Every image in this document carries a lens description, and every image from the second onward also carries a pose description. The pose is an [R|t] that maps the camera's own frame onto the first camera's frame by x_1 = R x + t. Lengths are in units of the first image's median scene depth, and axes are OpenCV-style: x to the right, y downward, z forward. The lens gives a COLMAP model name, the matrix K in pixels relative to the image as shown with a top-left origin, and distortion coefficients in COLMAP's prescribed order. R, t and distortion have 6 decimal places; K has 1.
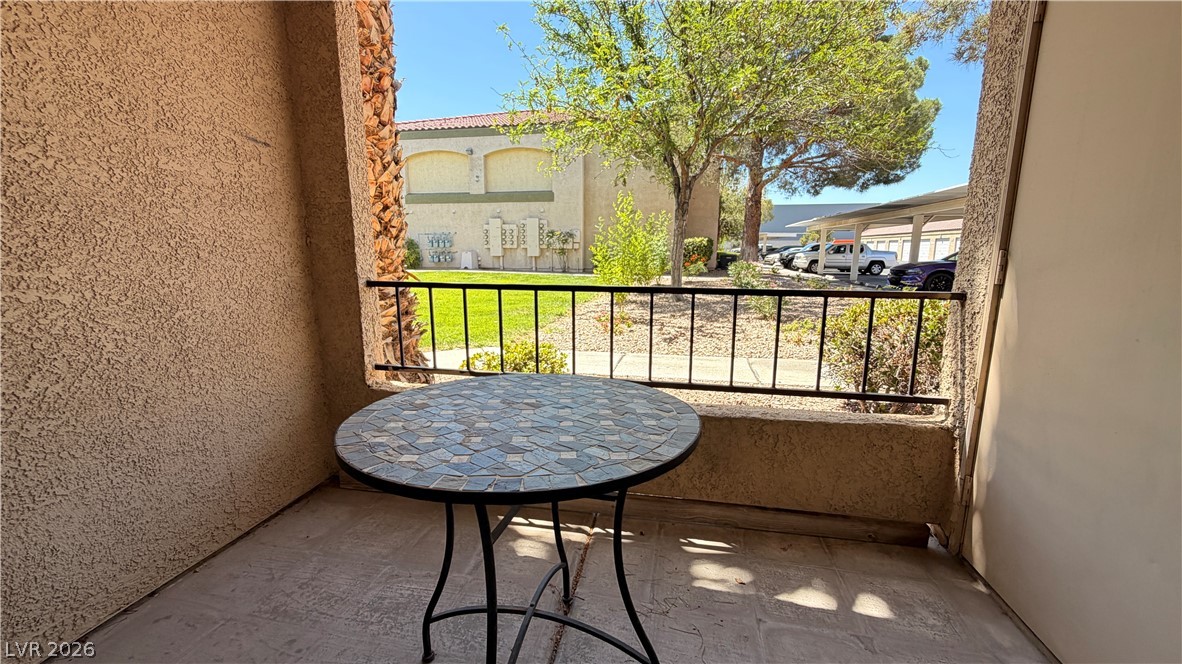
lens RADIAL K [[470.0, 0, 590.9], [0, 470.0, 329.7], [0, 0, 1]] dist [-0.000467, 0.000349]
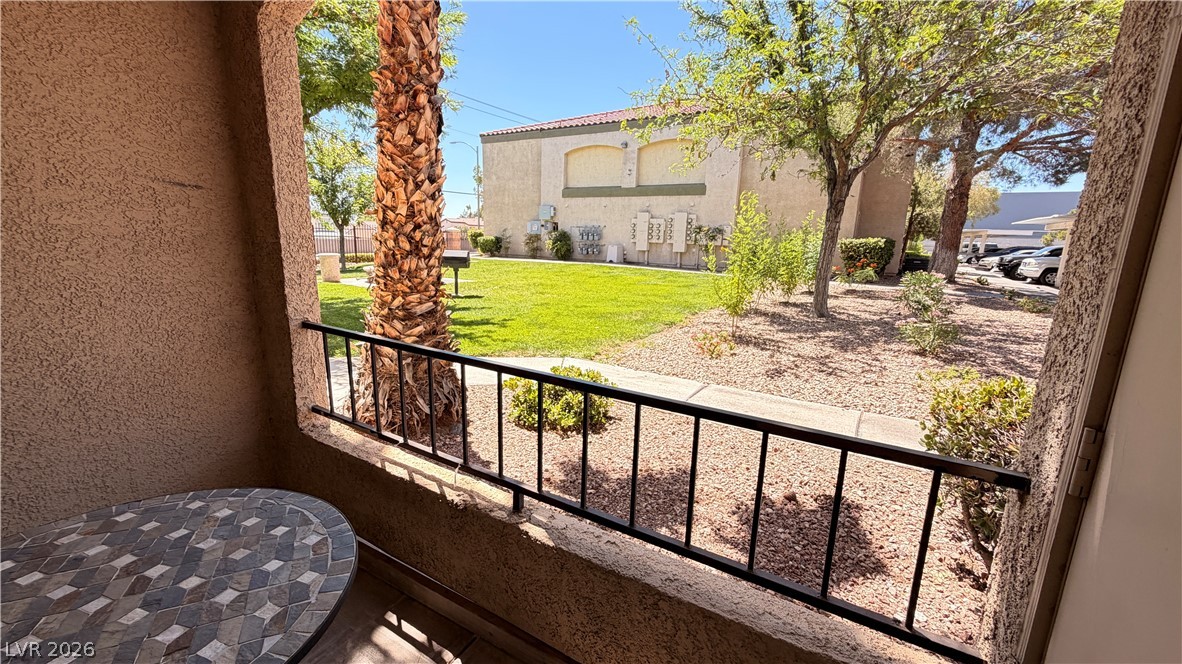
lens RADIAL K [[470.0, 0, 591.8], [0, 470.0, 330.2], [0, 0, 1]] dist [-0.000467, 0.000349]
pose [[0.939523, 0.090732, -0.330249, 0.252856], [-0.083018, 0.995845, 0.037417, -0.108954], [0.332272, -0.007737, 0.943152, 0.182452]]
